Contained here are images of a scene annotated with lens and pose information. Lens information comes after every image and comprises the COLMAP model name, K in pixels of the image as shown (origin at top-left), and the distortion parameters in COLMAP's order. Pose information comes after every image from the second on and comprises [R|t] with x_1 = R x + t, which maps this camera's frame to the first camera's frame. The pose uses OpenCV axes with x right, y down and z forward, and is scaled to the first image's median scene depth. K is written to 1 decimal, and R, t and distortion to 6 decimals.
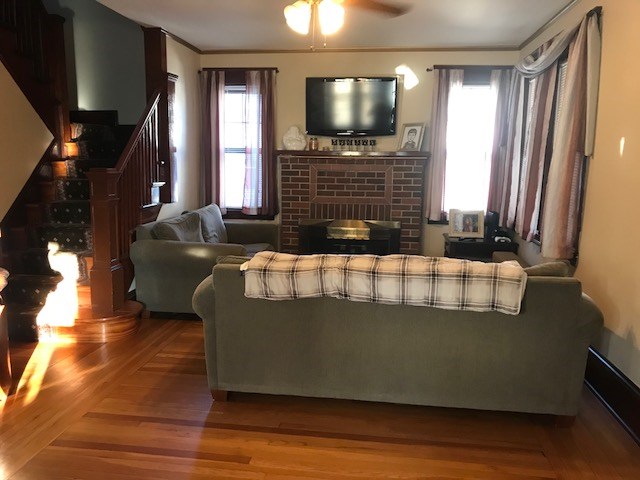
lens RADIAL K [[525.2, 0, 316.7], [0, 525.2, 232.8], [0, 0, 1]] dist [0.100028, -0.158440]
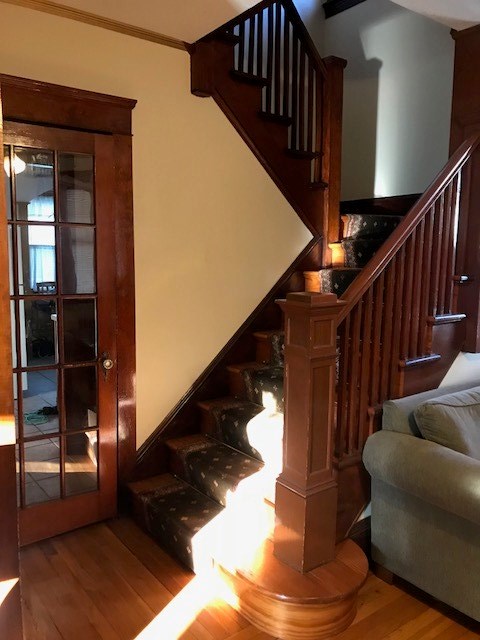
lens RADIAL K [[525.2, 0, 237.0], [0, 525.2, 314.7], [0, 0, 1]] dist [0.100028, -0.158440]
pose [[0.701688, 0.085068, -0.707388, -0.088585], [-0.105702, 0.994289, 0.014720, -0.099245], [0.704600, 0.064443, 0.706672, 0.580270]]
